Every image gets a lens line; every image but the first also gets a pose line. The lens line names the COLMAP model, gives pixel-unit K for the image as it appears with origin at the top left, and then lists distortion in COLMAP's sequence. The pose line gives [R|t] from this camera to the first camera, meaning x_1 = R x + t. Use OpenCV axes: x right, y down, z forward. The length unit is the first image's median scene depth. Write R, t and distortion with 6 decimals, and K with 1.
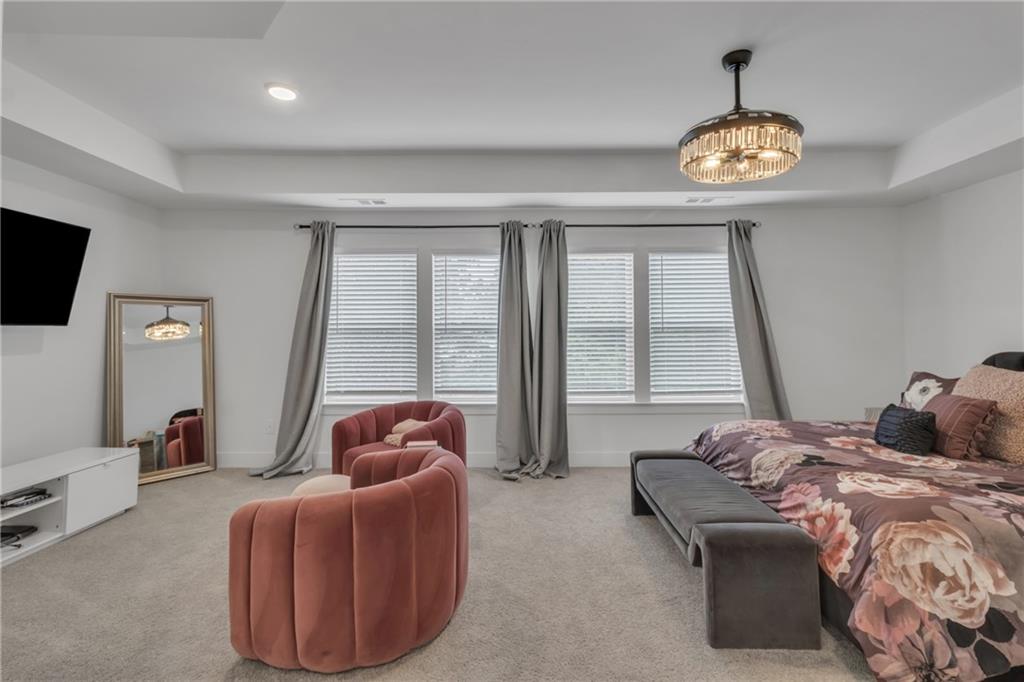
lens RADIAL K [[481.8, 0, 514.2], [0, 481.8, 330.9], [0, 0, 1]] dist [0.000391, -0.000057]
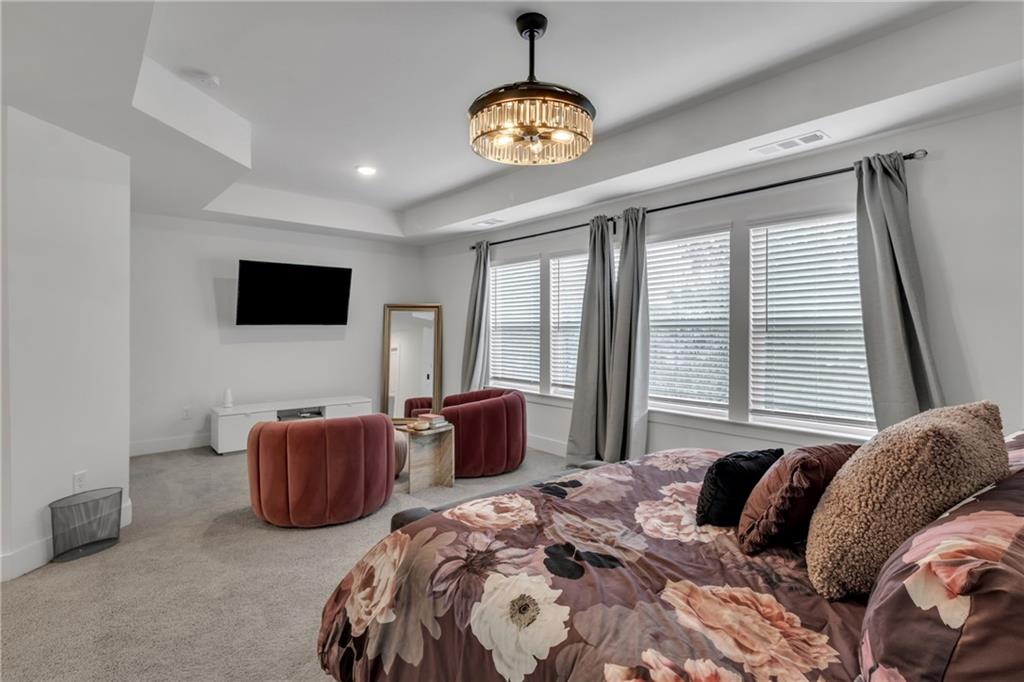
lens RADIAL K [[490.1, 0, 512.0], [0, 490.1, 341.0], [0, 0, 1]] dist [0.017344, -0.000195]
pose [[0.670359, 0.022489, -0.741696, 0.626221], [0.000252, 0.999534, 0.030534, -0.006234], [0.742037, -0.020656, 0.670041, 0.198069]]
